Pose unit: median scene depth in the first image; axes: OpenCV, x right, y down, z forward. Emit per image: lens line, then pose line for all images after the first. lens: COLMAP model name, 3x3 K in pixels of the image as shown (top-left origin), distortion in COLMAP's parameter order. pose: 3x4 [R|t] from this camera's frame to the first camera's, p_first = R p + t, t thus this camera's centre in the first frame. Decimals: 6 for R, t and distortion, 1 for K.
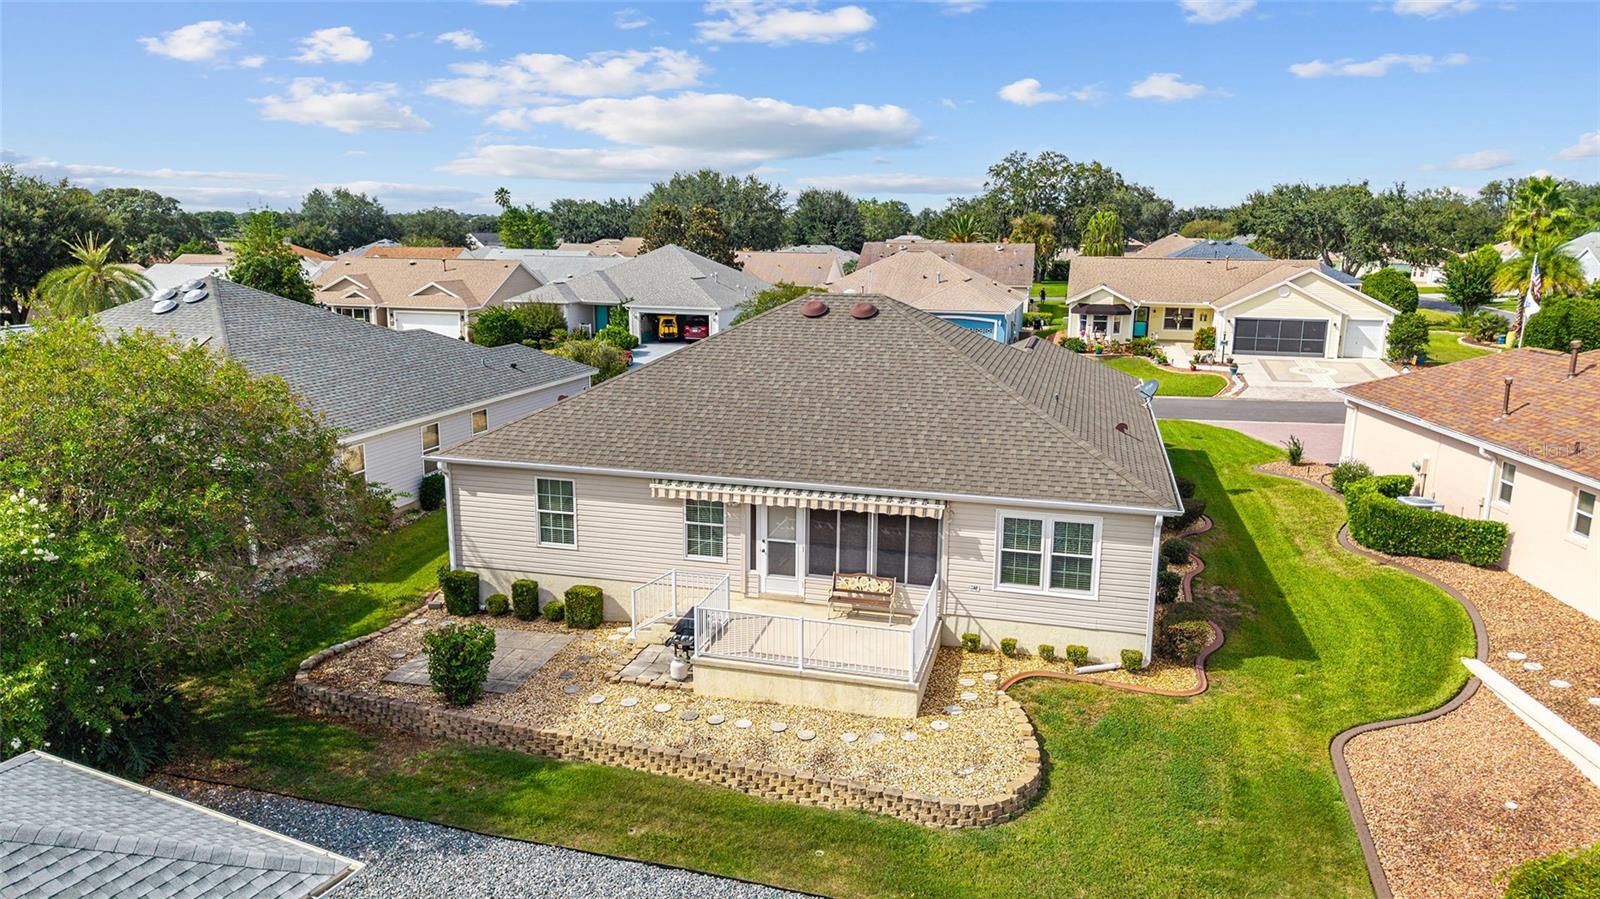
lens RADIAL K [[1052.3, 0, 795.7], [0, 1052.3, 483.0], [0, 0, 1]] dist [0.040758, -0.046088]
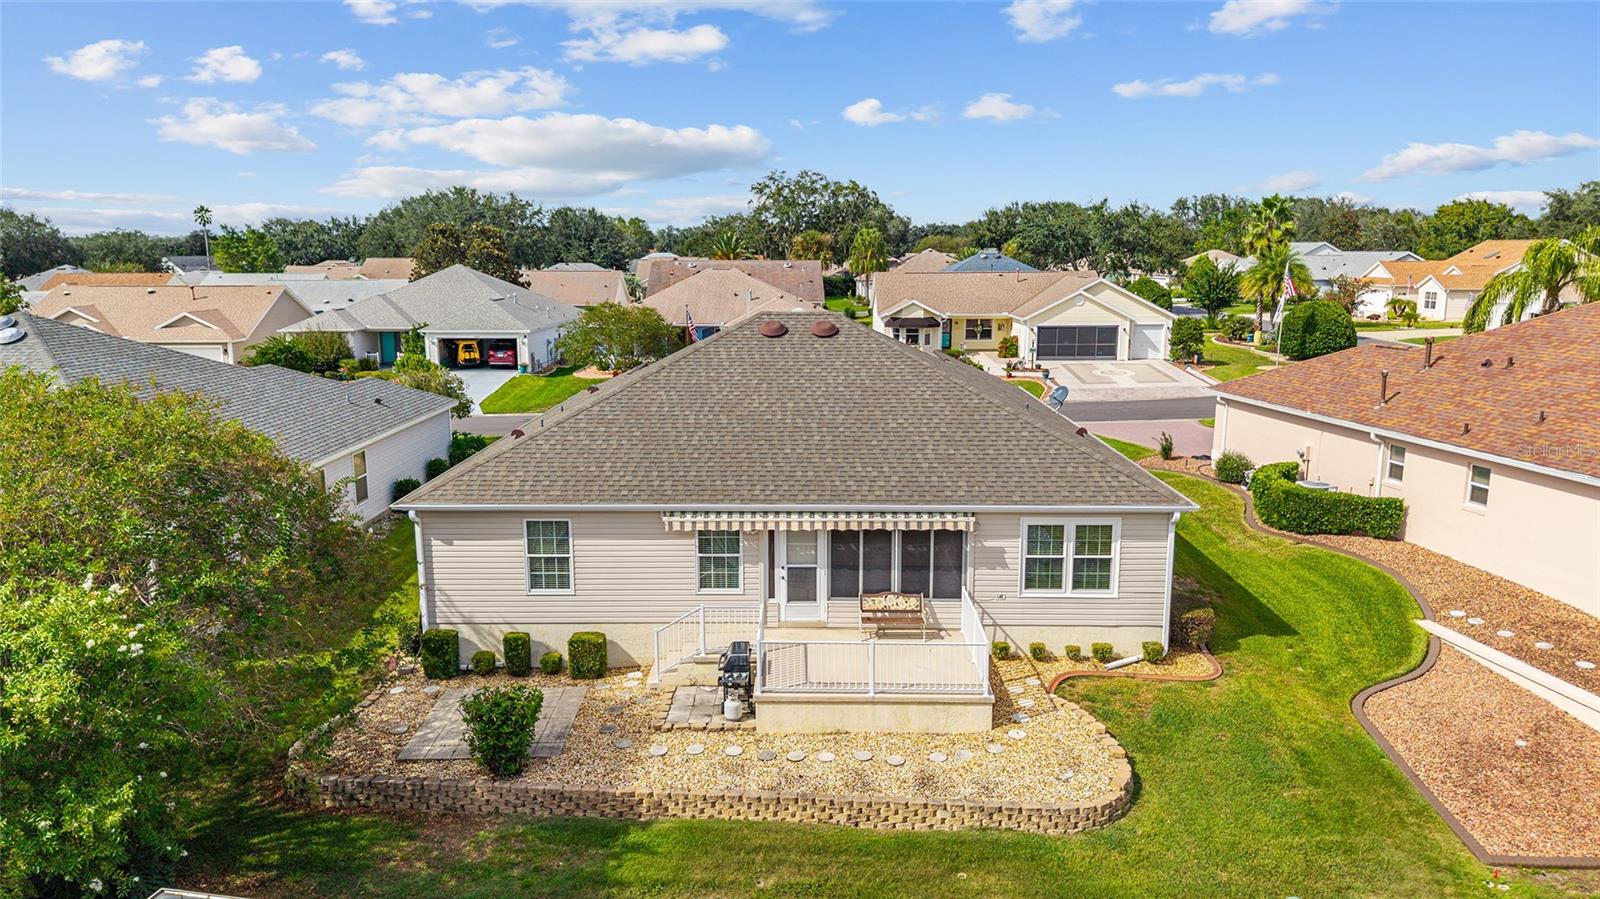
lens RADIAL K [[1070.0, 0, 797.2], [0, 1070.0, 479.2], [0, 0, 1]] dist [0.036630, -0.044674]
pose [[0.969804, -0.063173, 0.235563, -0.245925], [0.068343, 0.997566, -0.013837, -0.011890], [-0.234116, 0.029519, 0.971760, 0.035533]]
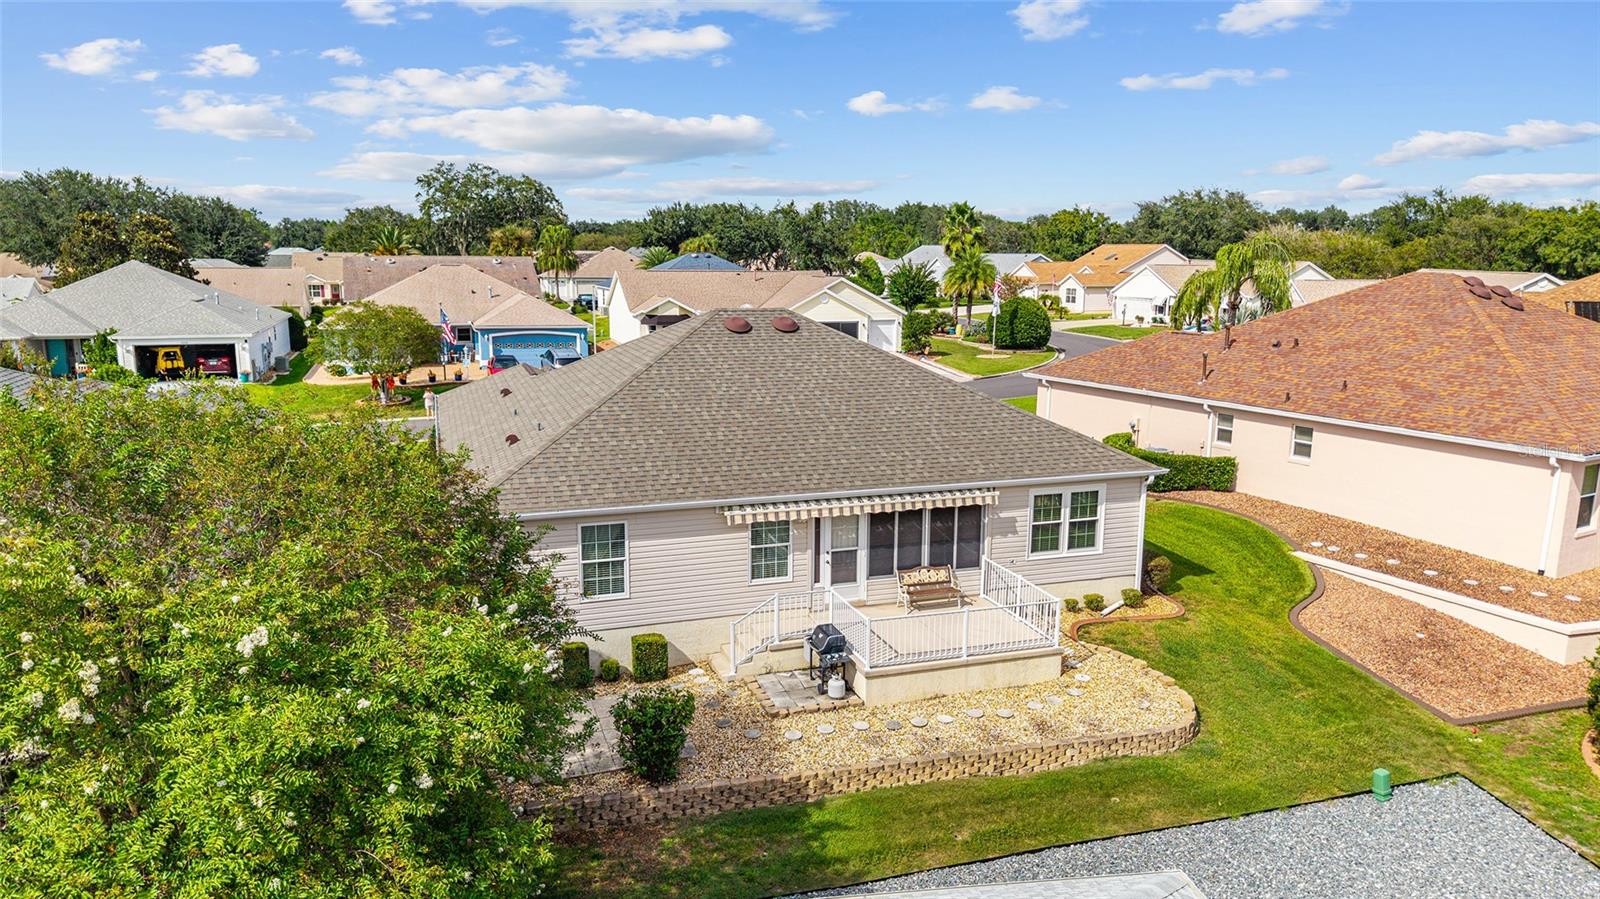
lens RADIAL K [[1070.0, 0, 800.0], [0, 1070.0, 449.5], [0, 0, 1]] dist [0.028528, -0.032681]
pose [[0.833844, -0.107429, 0.541446, -0.605177], [0.130749, 0.991405, -0.004651, -0.042532], [-0.536292, 0.074672, 0.840723, 0.137328]]
